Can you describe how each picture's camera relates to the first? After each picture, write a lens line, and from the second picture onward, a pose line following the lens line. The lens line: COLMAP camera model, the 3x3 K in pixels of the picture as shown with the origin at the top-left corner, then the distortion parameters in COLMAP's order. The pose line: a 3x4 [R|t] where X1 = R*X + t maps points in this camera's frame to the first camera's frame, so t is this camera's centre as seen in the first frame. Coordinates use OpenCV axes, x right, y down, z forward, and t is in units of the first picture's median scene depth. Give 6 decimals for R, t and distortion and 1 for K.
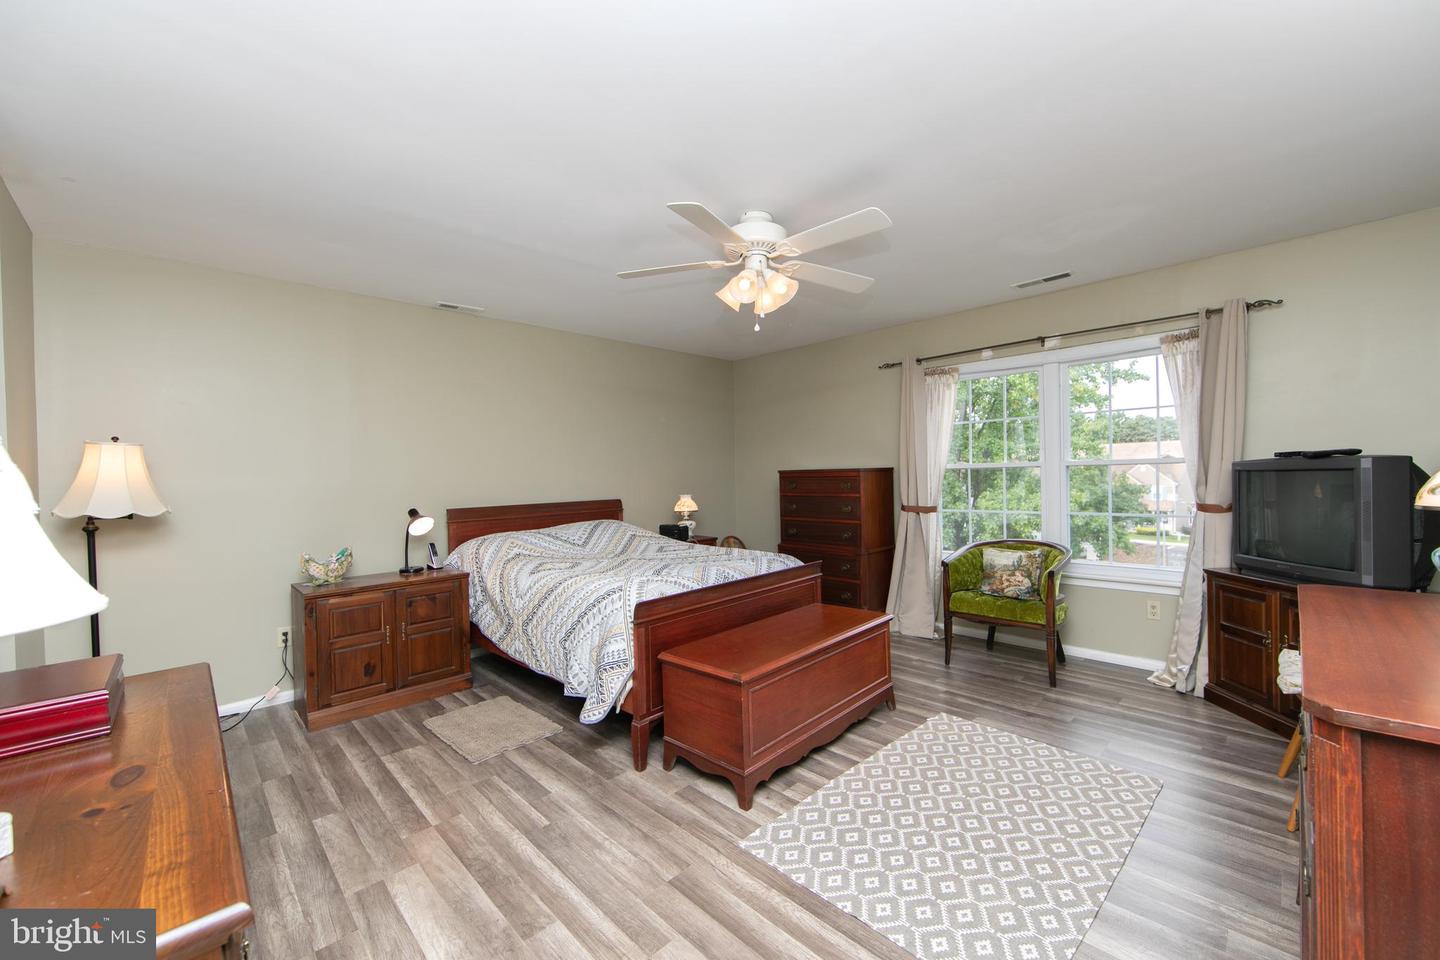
lens RADIAL K [[581.0, 0, 727.6], [0, 581.0, 484.2], [0, 0, 1]] dist [0.000748, -0.001540]
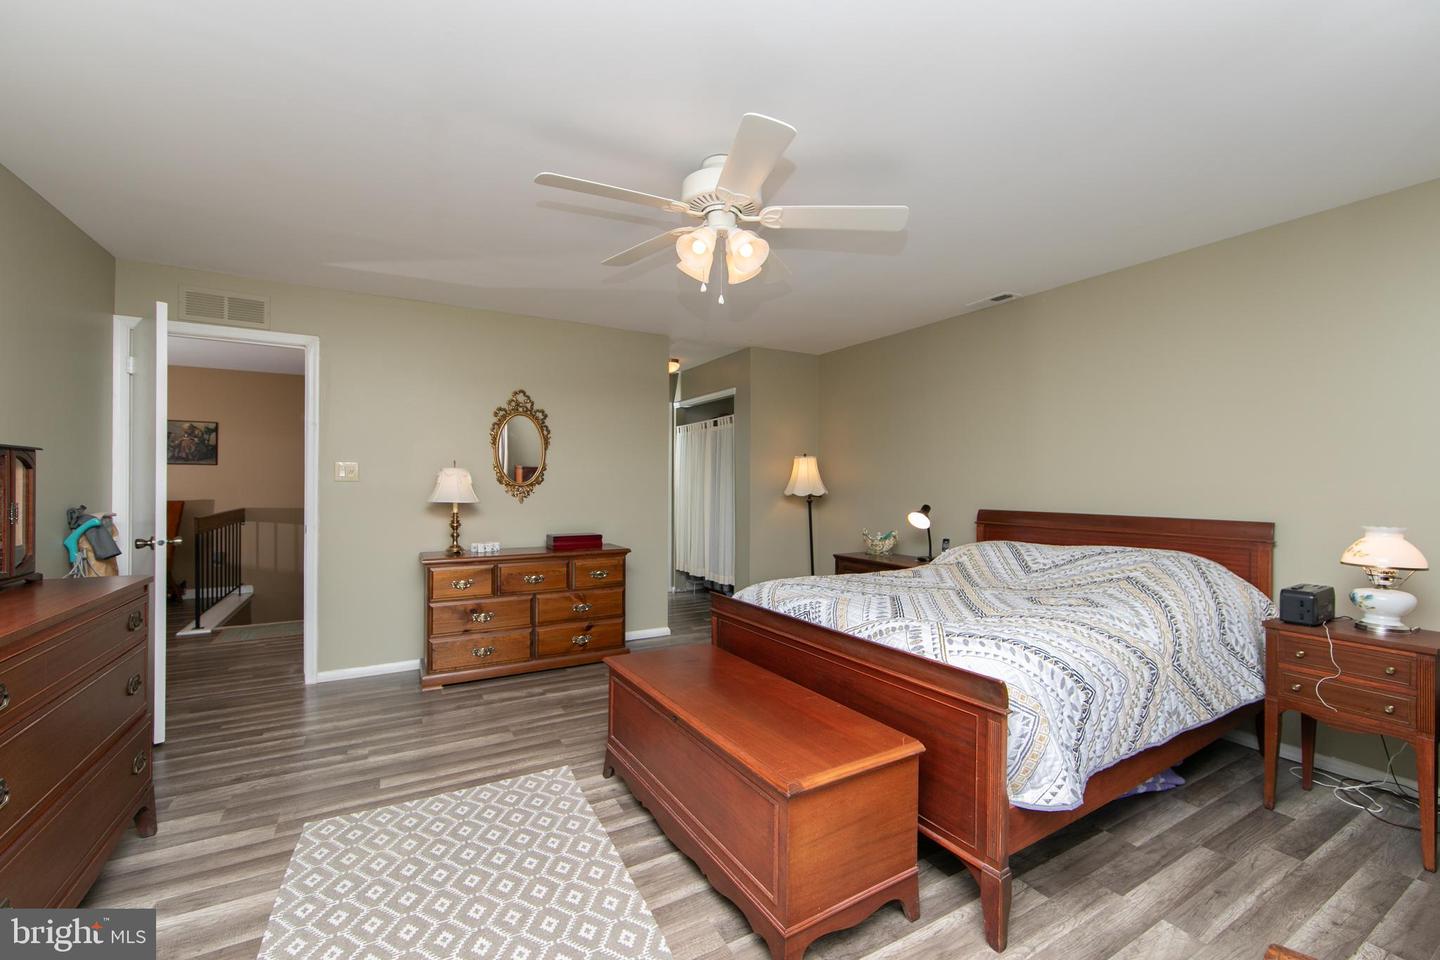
lens RADIAL K [[581.0, 0, 718.4], [0, 581.0, 481.1], [0, 0, 1]] dist [0.000748, -0.001540]
pose [[-0.276640, 0.014620, -0.960862, 0.894605], [-0.019724, 0.999587, 0.020888, -0.025966], [0.960771, 0.024731, -0.276238, 1.304422]]
